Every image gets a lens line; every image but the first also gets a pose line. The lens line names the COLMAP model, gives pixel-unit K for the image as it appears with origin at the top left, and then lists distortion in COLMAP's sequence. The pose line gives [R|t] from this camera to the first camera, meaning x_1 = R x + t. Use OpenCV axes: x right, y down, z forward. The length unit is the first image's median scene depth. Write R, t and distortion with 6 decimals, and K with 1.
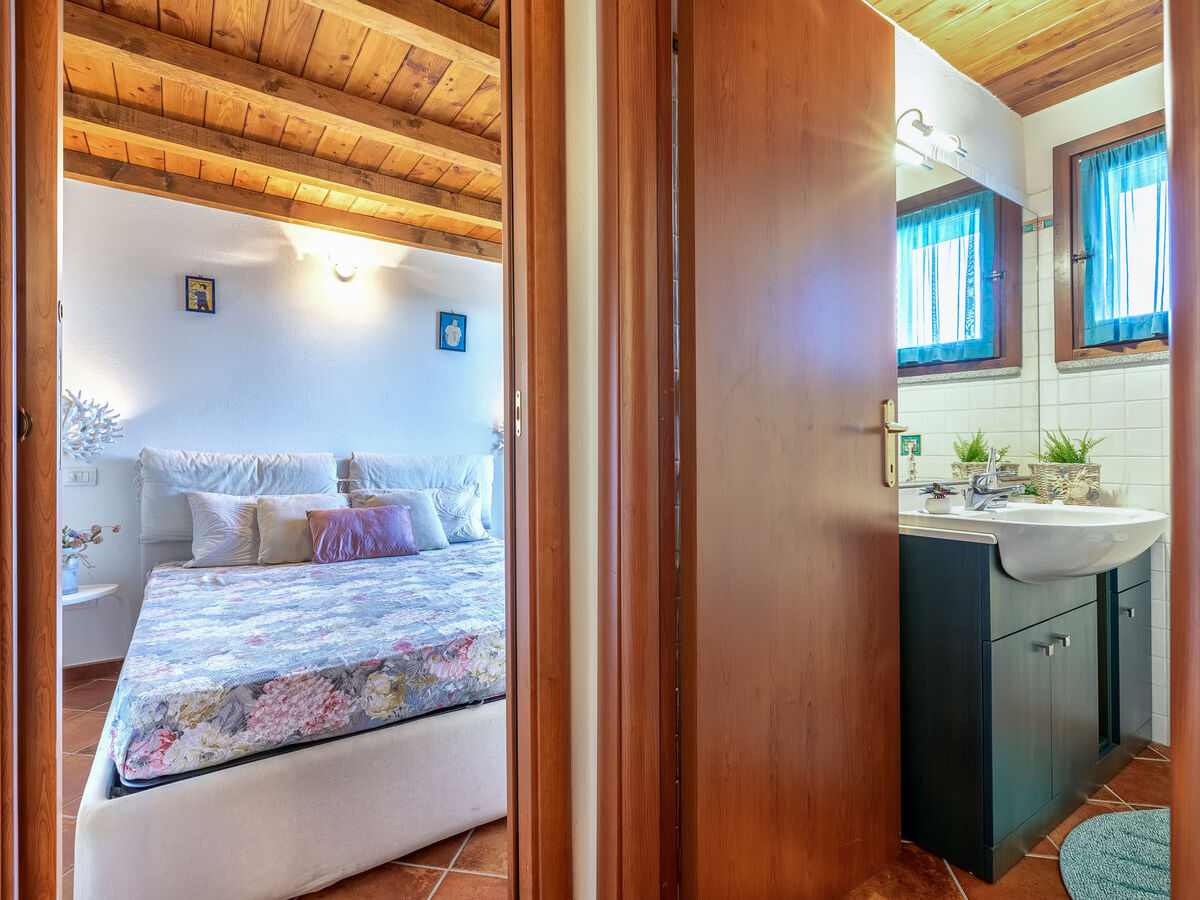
lens RADIAL K [[595.2, 0, 600.0], [0, 595.2, 450.0], [0, 0, 1]] dist [0.002061, 0.000443]
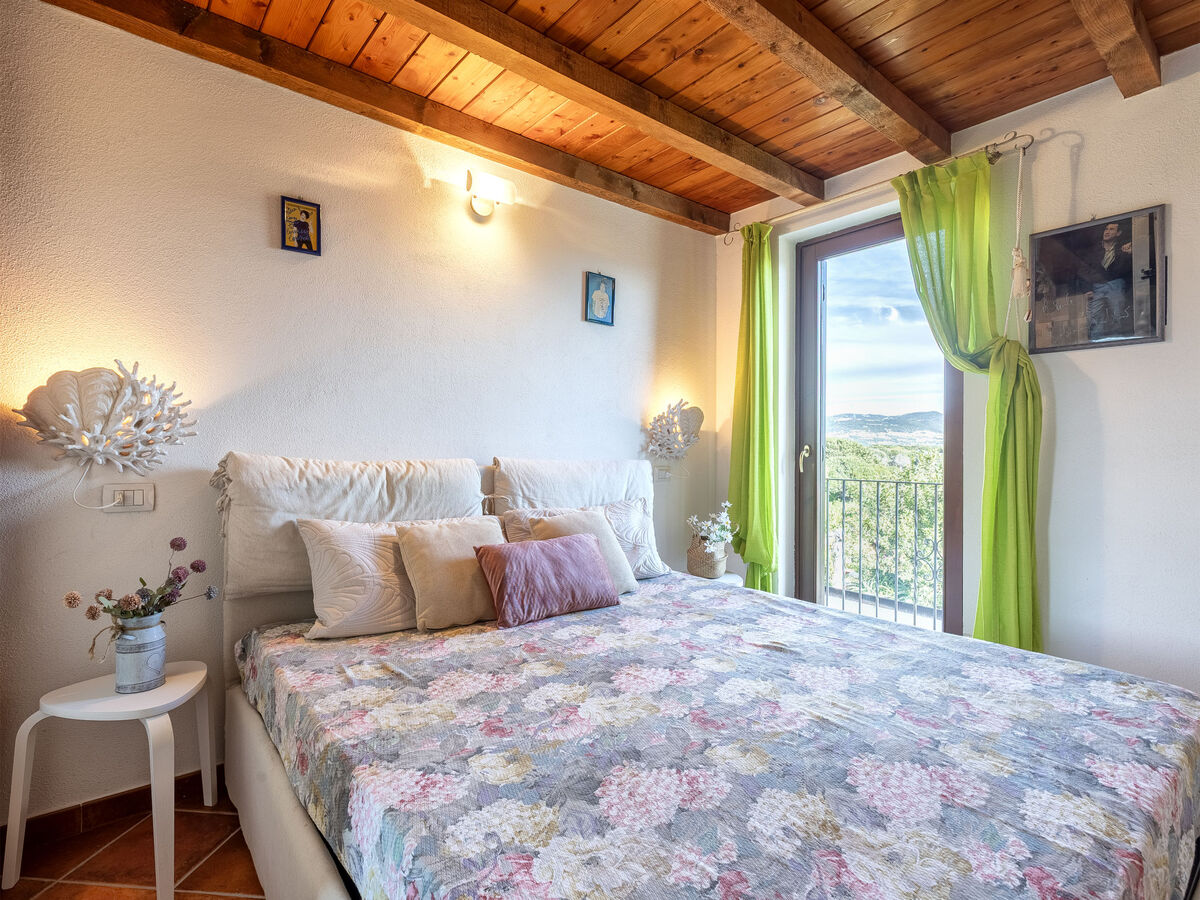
lens RADIAL K [[595.2, 0, 600.0], [0, 595.2, 450.0], [0, 0, 1]] dist [0.002061, 0.000443]
pose [[0.996834, 0.007482, 0.079161, -0.394932], [-0.008266, 0.999920, 0.009587, -0.015511], [-0.079083, -0.010211, 0.996816, 0.303726]]
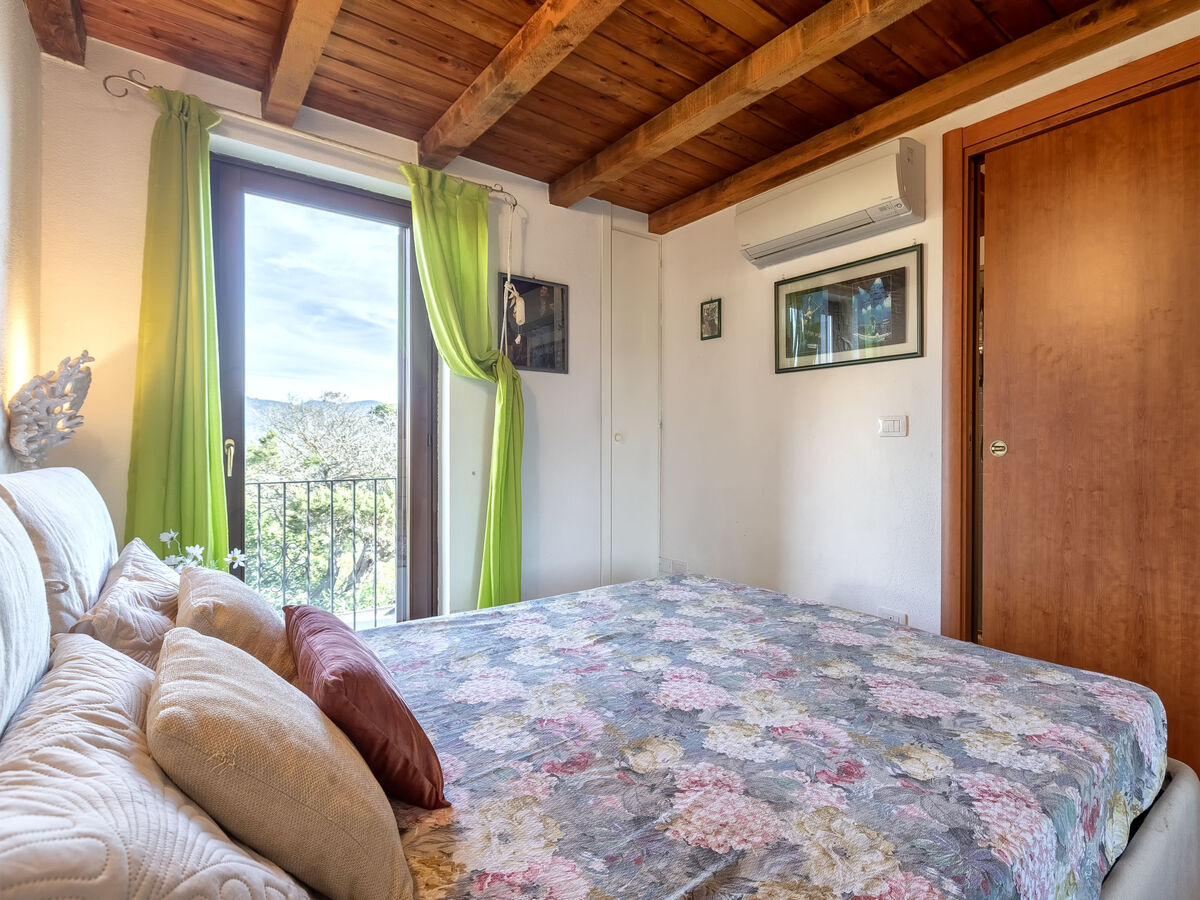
lens RADIAL K [[604.2, 0, 661.1], [0, 604.2, 448.4], [0, 0, 1]] dist [-0.000812, 0.000416]
pose [[-0.082229, -0.000912, 0.996613, -0.774194], [-0.007834, 0.999969, 0.000269, -0.009051], [-0.996583, -0.007785, -0.082233, 0.849353]]
